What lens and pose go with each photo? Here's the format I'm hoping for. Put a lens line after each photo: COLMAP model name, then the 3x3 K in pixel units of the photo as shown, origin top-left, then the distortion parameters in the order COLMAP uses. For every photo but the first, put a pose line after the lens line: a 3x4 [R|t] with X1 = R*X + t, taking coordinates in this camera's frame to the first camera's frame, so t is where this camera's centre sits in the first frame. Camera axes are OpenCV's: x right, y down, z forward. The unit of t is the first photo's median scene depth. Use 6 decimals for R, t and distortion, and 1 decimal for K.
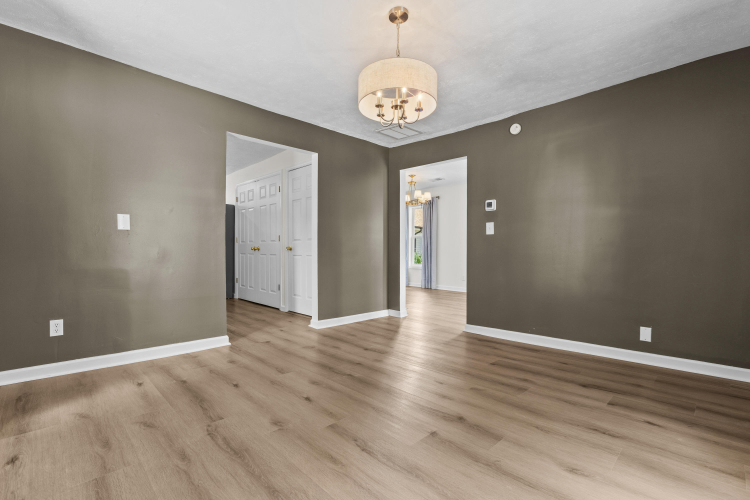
lens RADIAL K [[343.3, 0, 375.8], [0, 343.3, 252.9], [0, 0, 1]] dist [0.000274, 0.000013]
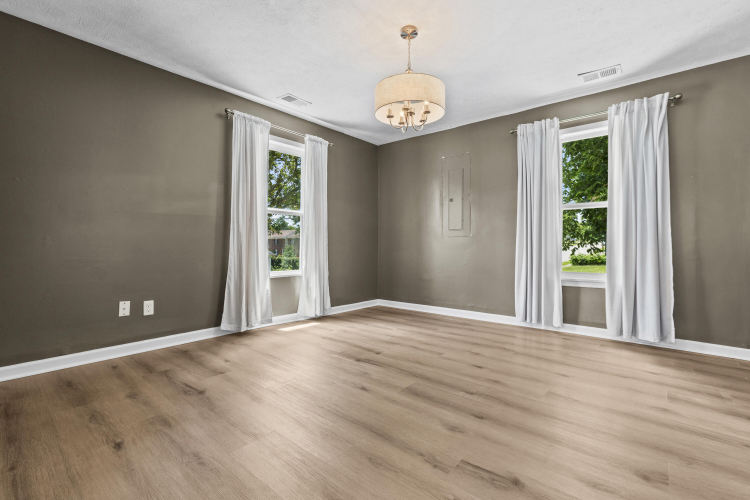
lens RADIAL K [[343.3, 0, 373.0], [0, 343.3, 246.5], [0, 0, 1]] dist [0.000274, 0.000013]
pose [[-0.996319, -0.011013, -0.085016, 0.271723], [-0.011346, 0.999930, 0.003442, 0.004750], [0.084972, 0.004394, -0.996374, 2.115477]]
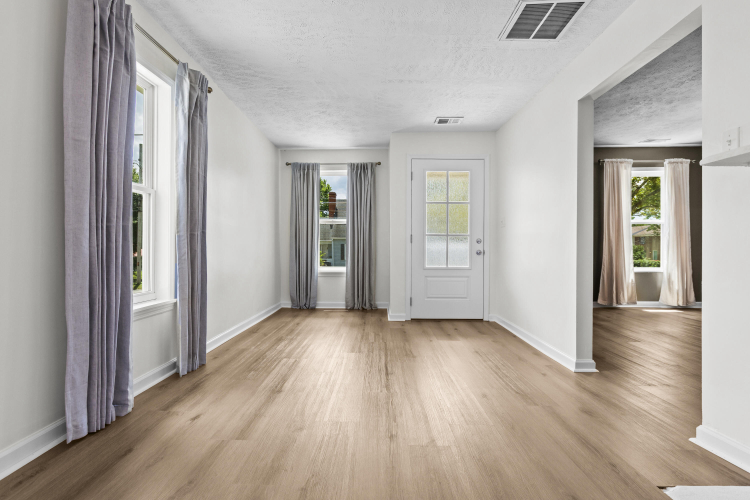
lens RADIAL K [[347.3, 0, 373.3], [0, 347.3, 249.7], [0, 0, 1]] dist [-0.002393, -0.000402]
pose [[-0.691949, 0.003259, 0.721939, 0.162624], [-0.002515, 0.999973, -0.006924, 0.037735], [-0.721942, -0.006607, -0.691923, 3.239461]]
